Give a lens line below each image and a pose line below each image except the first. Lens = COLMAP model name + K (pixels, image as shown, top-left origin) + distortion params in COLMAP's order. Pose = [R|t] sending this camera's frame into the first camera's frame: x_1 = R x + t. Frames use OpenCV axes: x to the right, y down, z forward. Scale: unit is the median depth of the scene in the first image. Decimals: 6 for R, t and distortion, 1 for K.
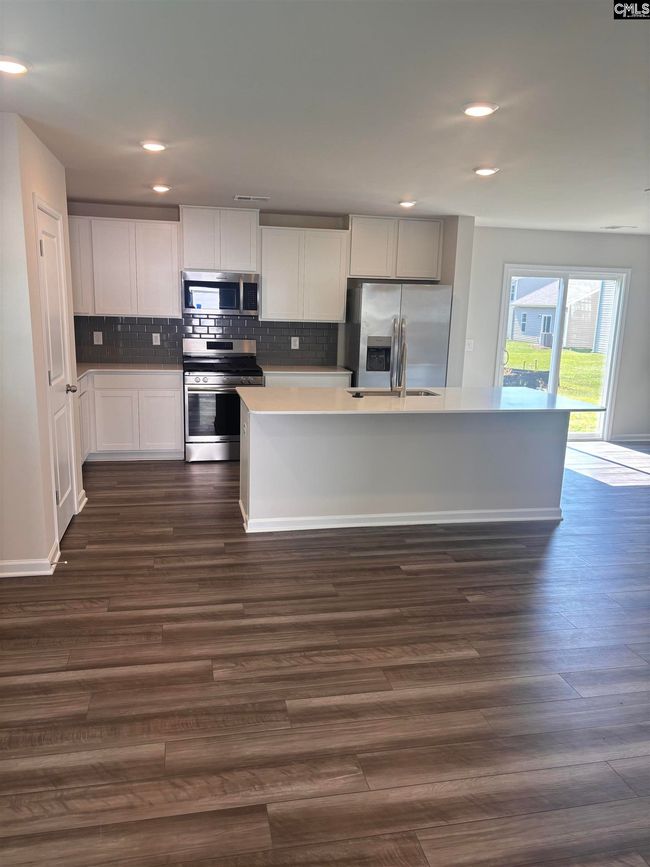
lens RADIAL K [[640.0, 0, 327.2], [0, 640.0, 448.2], [0, 0, 1]] dist [-0.002958, 0.000690]
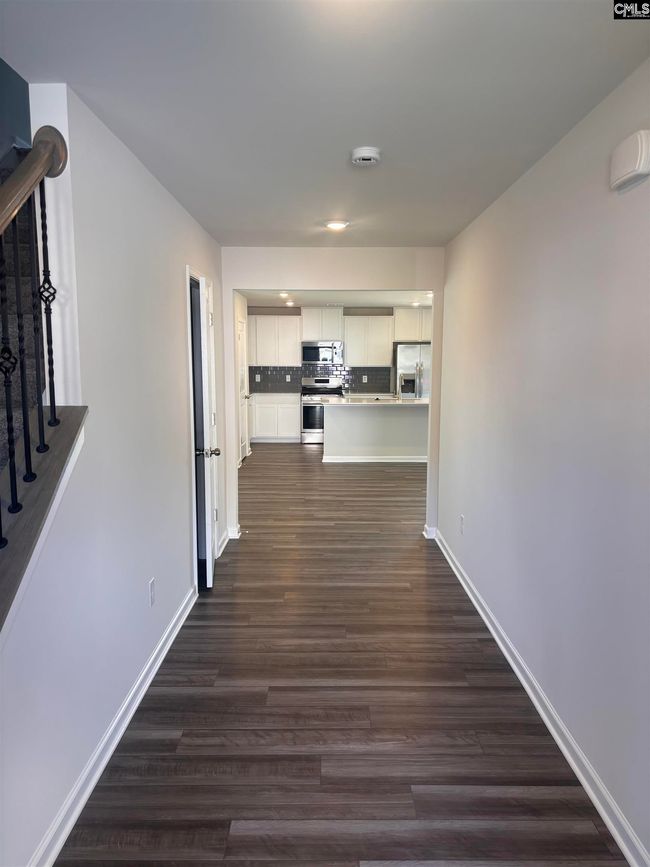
lens RADIAL K [[665.6, 0, 323.9], [0, 665.6, 453.2], [0, 0, 1]] dist [0.087921, -0.000048]
pose [[0.977354, 0.003160, -0.211588, 0.246022], [-0.019197, 0.997090, -0.073783, 0.189491], [0.210739, 0.076174, 0.974570, -0.853408]]
